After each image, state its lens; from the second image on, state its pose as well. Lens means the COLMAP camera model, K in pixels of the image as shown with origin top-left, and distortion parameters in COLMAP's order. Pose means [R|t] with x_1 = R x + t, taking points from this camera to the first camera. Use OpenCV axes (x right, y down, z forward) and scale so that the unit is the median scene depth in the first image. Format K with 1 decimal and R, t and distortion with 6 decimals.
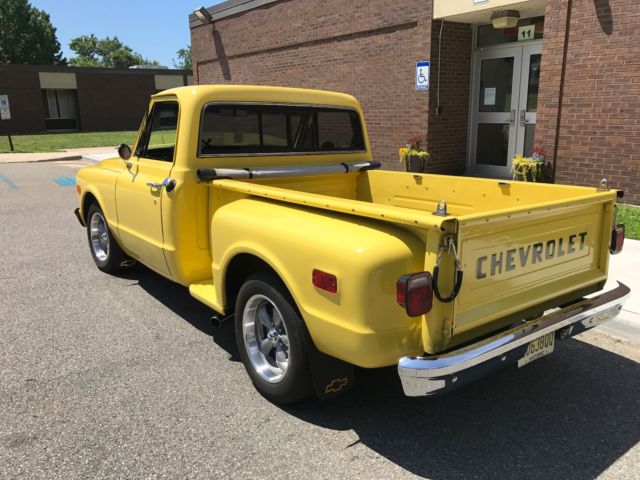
lens RADIAL K [[525.9, 0, 321.4], [0, 525.9, 244.1], [0, 0, 1]] dist [0.011217, -0.011451]
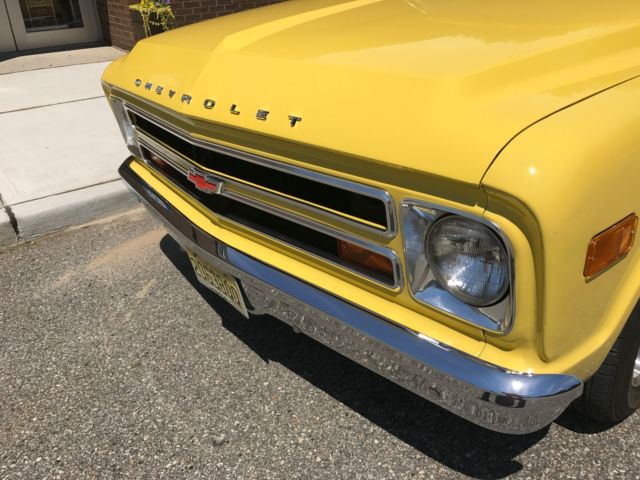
lens RADIAL K [[525.9, 0, 320.8], [0, 525.9, 235.5], [0, 0, 1]] dist [0.011217, -0.011451]
pose [[-0.040532, -0.457258, 0.888410, -0.456379], [0.274255, 0.849900, 0.449949, -0.156541], [-0.960802, 0.261889, 0.090957, 0.804288]]
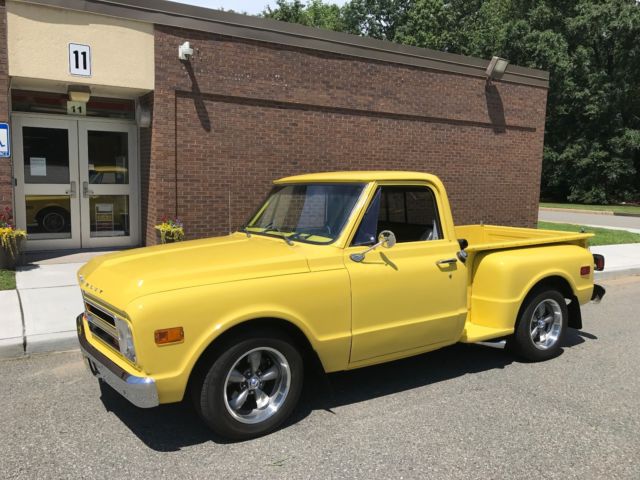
lens RADIAL K [[525.9, 0, 320.0], [0, 525.9, 238.9], [0, 0, 1]] dist [0.011217, -0.011451]
pose [[0.094533, -0.103846, 0.990091, -0.727552], [0.225215, 0.970991, 0.080340, -0.155814], [-0.969712, 0.215388, 0.115178, 0.573523]]
